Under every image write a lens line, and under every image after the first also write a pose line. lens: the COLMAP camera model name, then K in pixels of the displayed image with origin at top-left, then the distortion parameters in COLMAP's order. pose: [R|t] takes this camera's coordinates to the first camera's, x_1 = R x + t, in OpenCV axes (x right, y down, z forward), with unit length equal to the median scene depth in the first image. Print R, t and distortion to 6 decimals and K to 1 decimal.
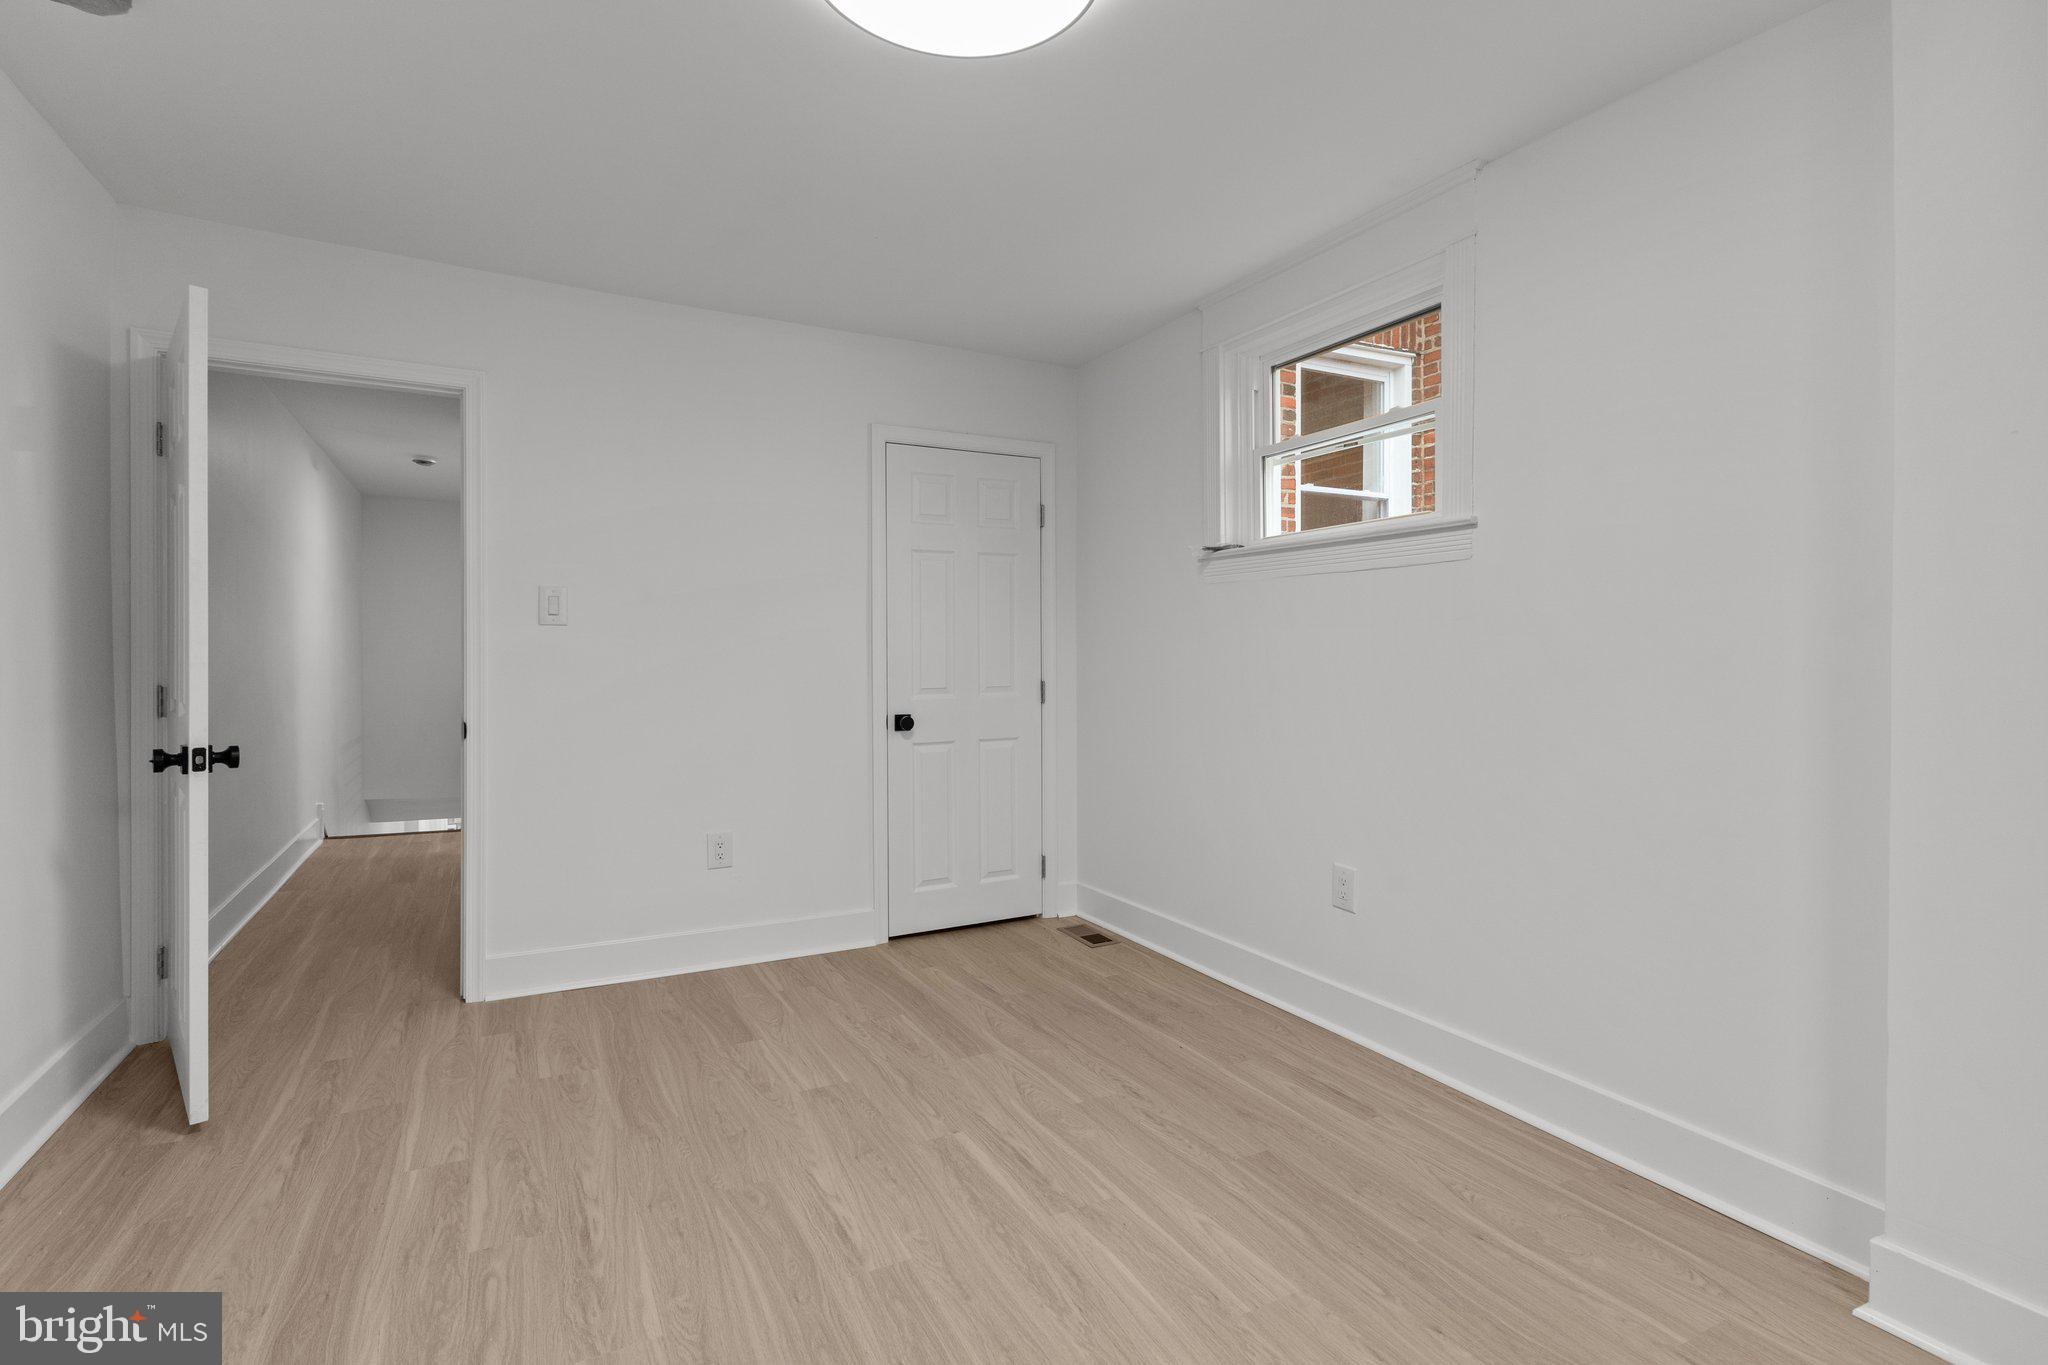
lens RADIAL K [[988.5, 0, 1022.8], [0, 988.5, 650.9], [0, 0, 1]] dist [0.001507, 0.000013]
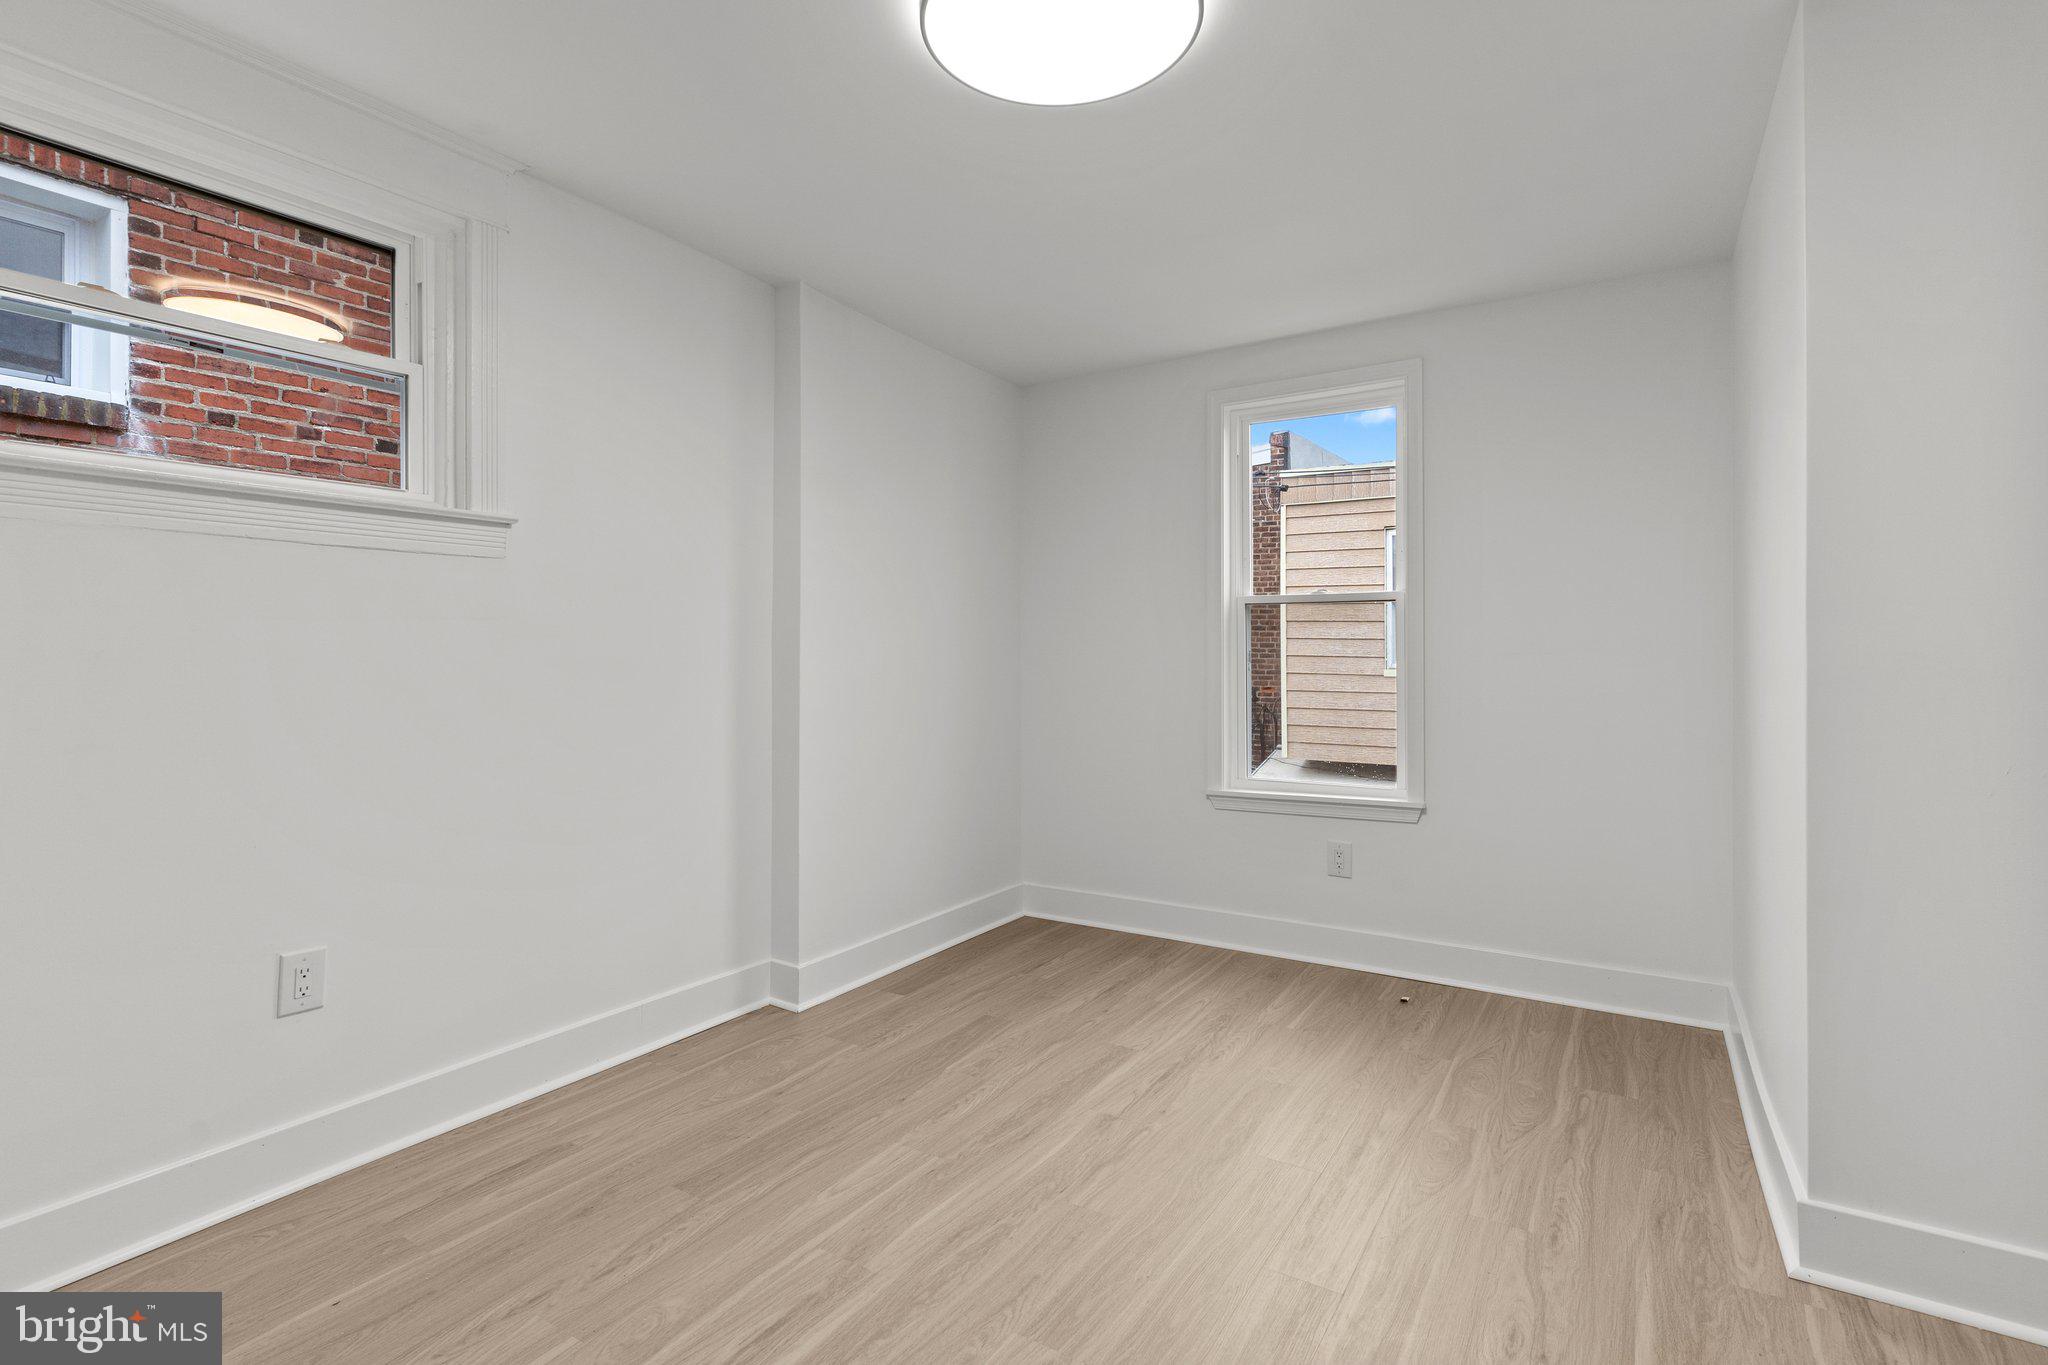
lens RADIAL K [[988.5, 0, 1022.8], [0, 988.5, 650.9], [0, 0, 1]] dist [0.001507, 0.000013]
pose [[-0.505275, -0.000942, 0.862958, -0.775279], [-0.004955, 0.999986, -0.001810, -0.004005], [-0.862944, -0.005191, -0.505273, 1.260973]]
